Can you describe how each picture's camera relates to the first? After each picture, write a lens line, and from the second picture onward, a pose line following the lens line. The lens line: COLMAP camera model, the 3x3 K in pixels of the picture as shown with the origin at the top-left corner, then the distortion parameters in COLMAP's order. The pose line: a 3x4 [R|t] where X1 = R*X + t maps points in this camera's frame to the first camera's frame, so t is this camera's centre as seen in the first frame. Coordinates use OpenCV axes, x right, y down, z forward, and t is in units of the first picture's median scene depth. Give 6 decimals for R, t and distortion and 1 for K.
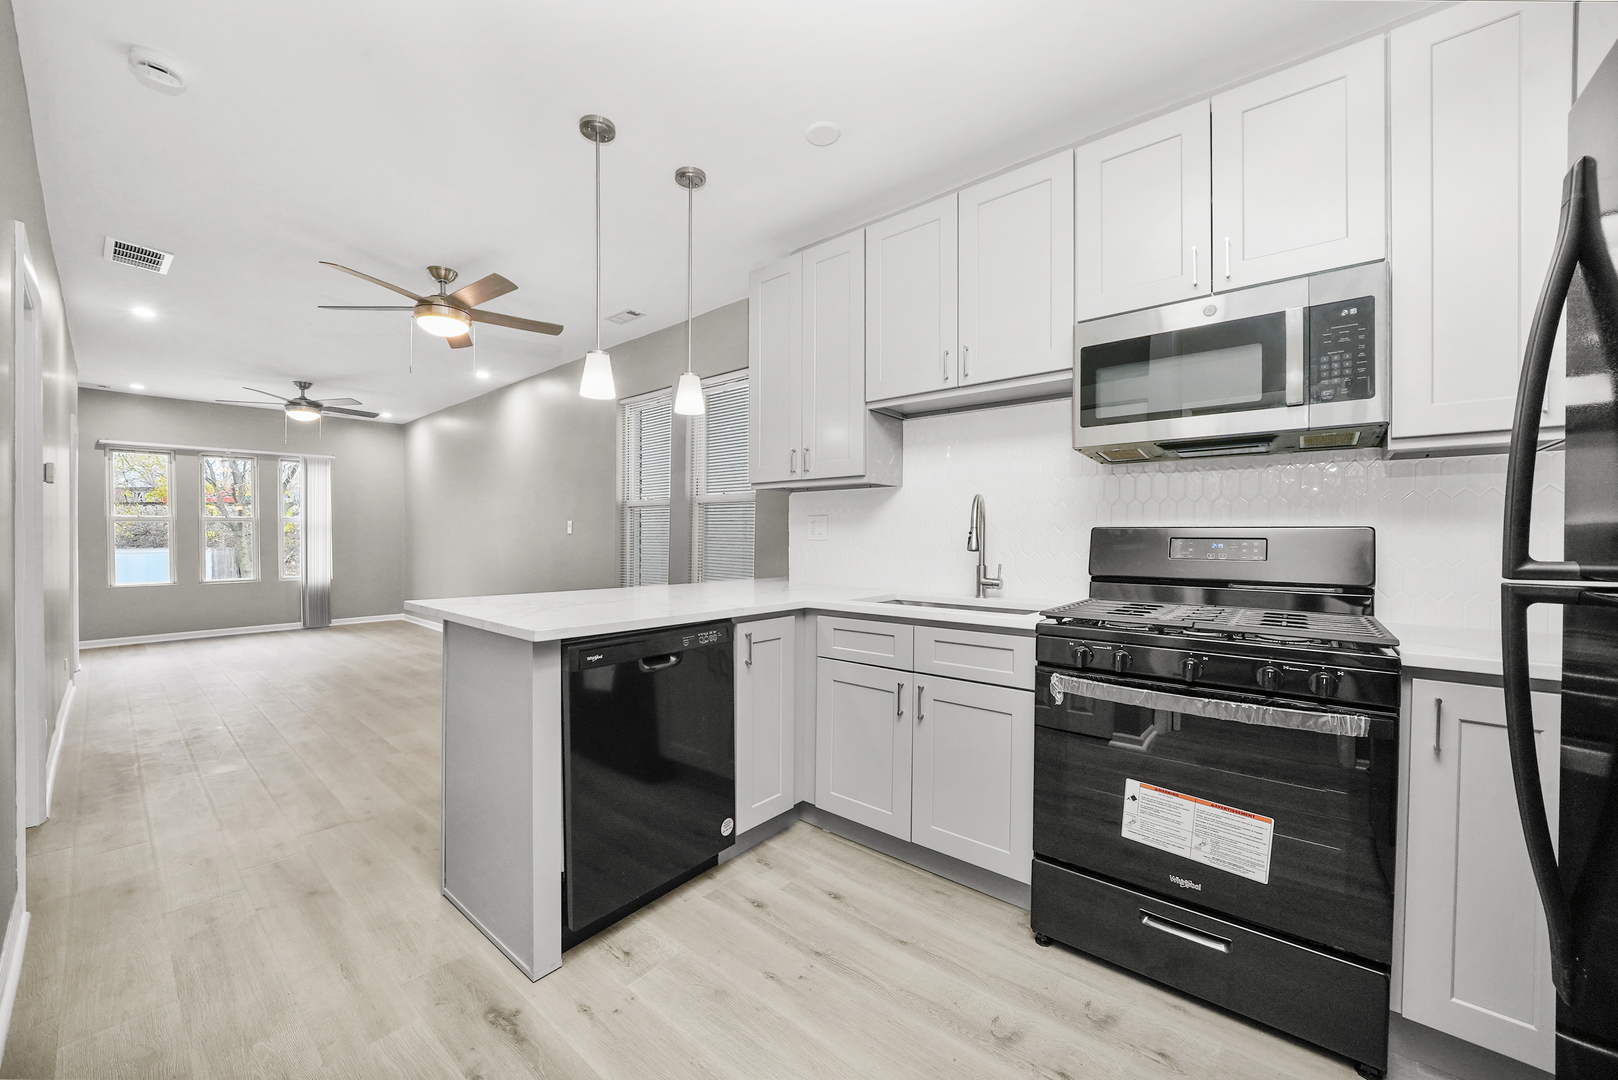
lens RADIAL K [[618.0, 0, 808.6], [0, 618.0, 538.9], [0, 0, 1]] dist [0.006906, 0.000465]
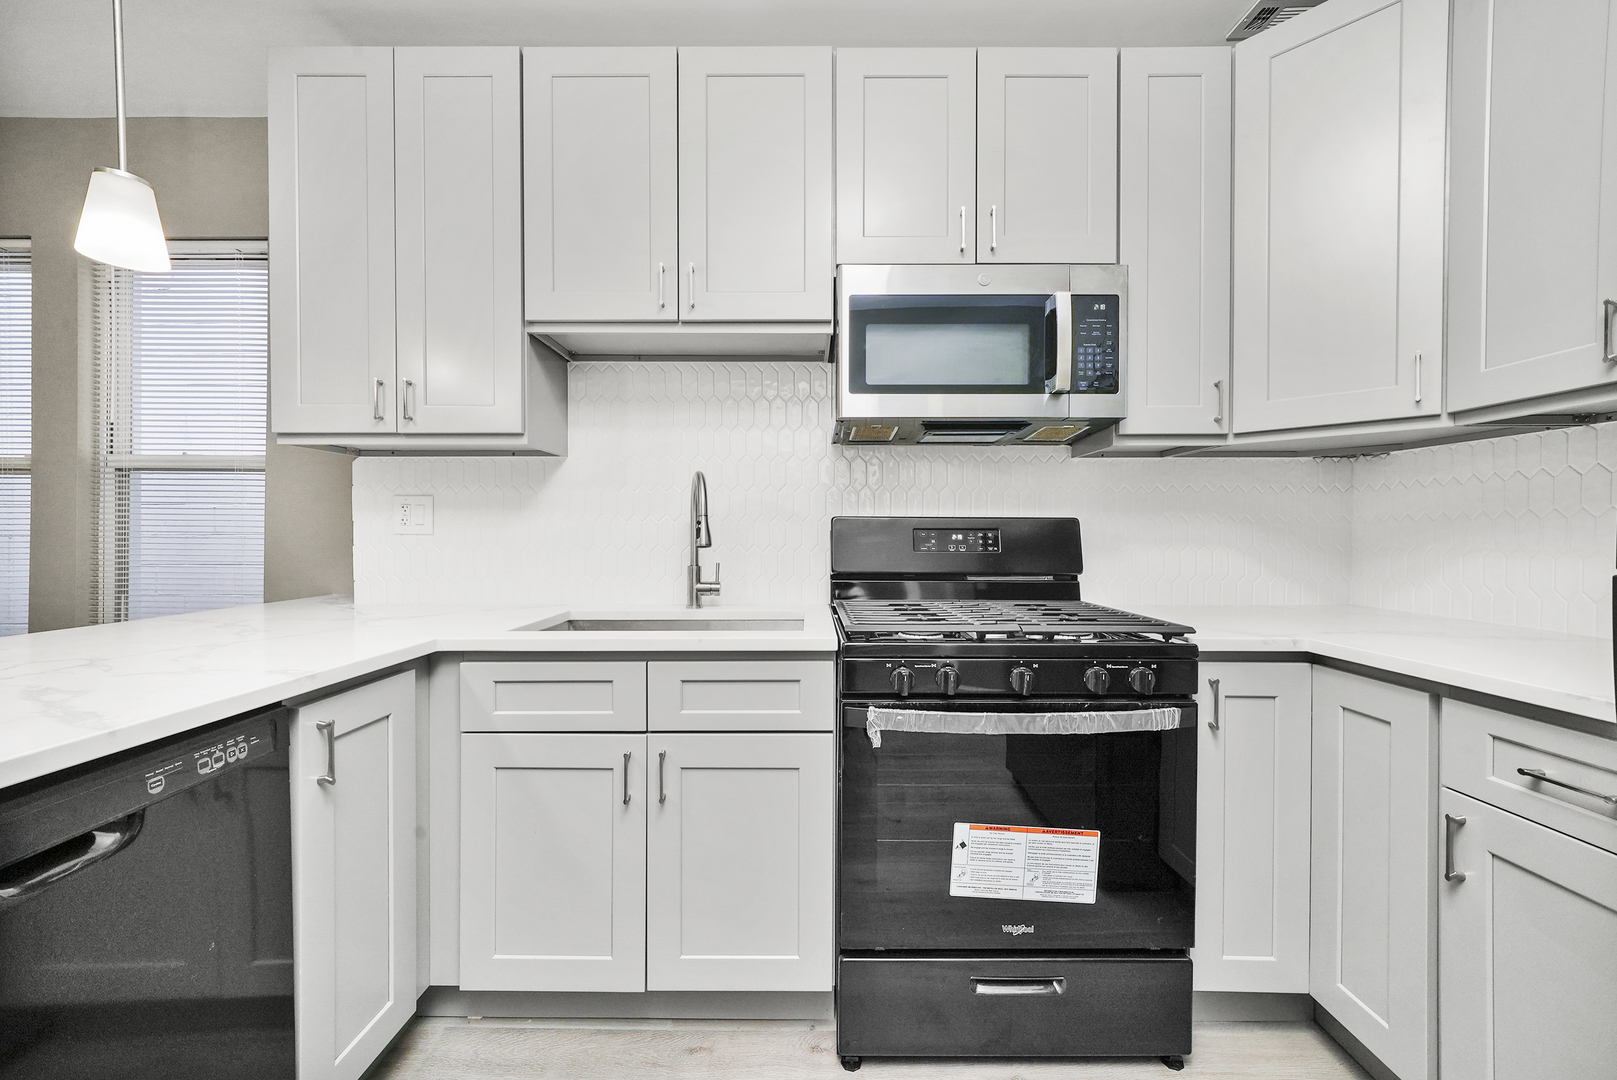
lens RADIAL K [[617.7, 0, 805.4], [0, 617.7, 540.2], [0, 0, 1]] dist [0.006906, 0.000465]
pose [[0.773539, -0.010913, 0.633654, -0.126324], [0.004613, 0.999922, 0.011590, 0.003928], [-0.633732, -0.006042, 0.773529, 0.419151]]
